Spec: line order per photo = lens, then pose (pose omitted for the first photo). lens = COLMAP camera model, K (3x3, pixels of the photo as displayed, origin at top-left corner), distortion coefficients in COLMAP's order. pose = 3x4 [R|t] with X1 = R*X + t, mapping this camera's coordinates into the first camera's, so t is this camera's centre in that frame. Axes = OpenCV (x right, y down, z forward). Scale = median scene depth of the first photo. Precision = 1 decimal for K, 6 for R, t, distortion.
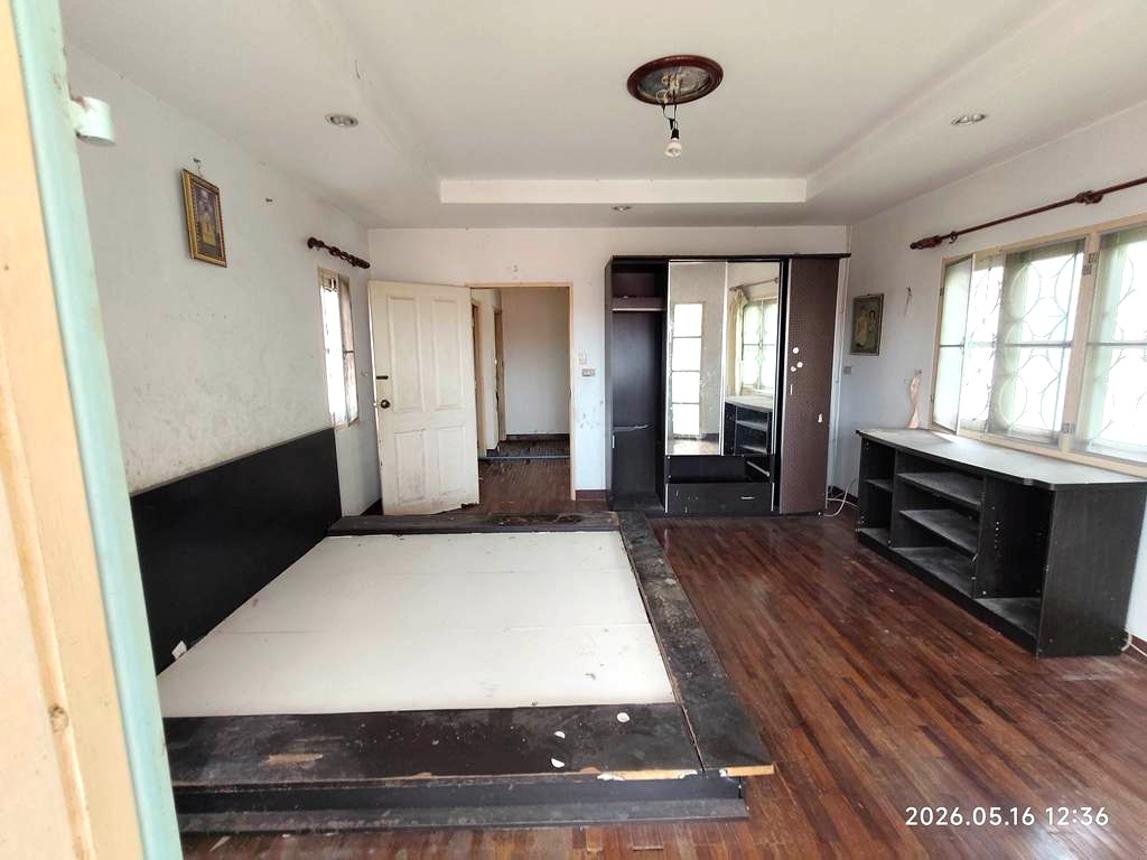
lens RADIAL K [[531.9, 0, 573.0], [0, 531.9, 434.3], [0, 0, 1]] dist [0.003512, 0.000106]
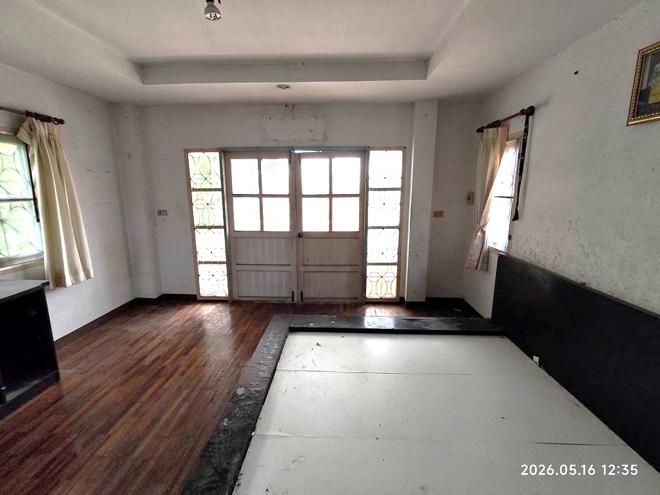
lens RADIAL K [[306.1, 0, 329.2], [0, 306.1, 247.8], [0, 0, 1]] dist [0.003512, 0.000106]
pose [[-0.997528, -0.001012, 0.070257, -0.086581], [0.023638, 0.936781, 0.349116, -0.330460], [-0.066169, 0.349913, -0.934442, 1.794201]]
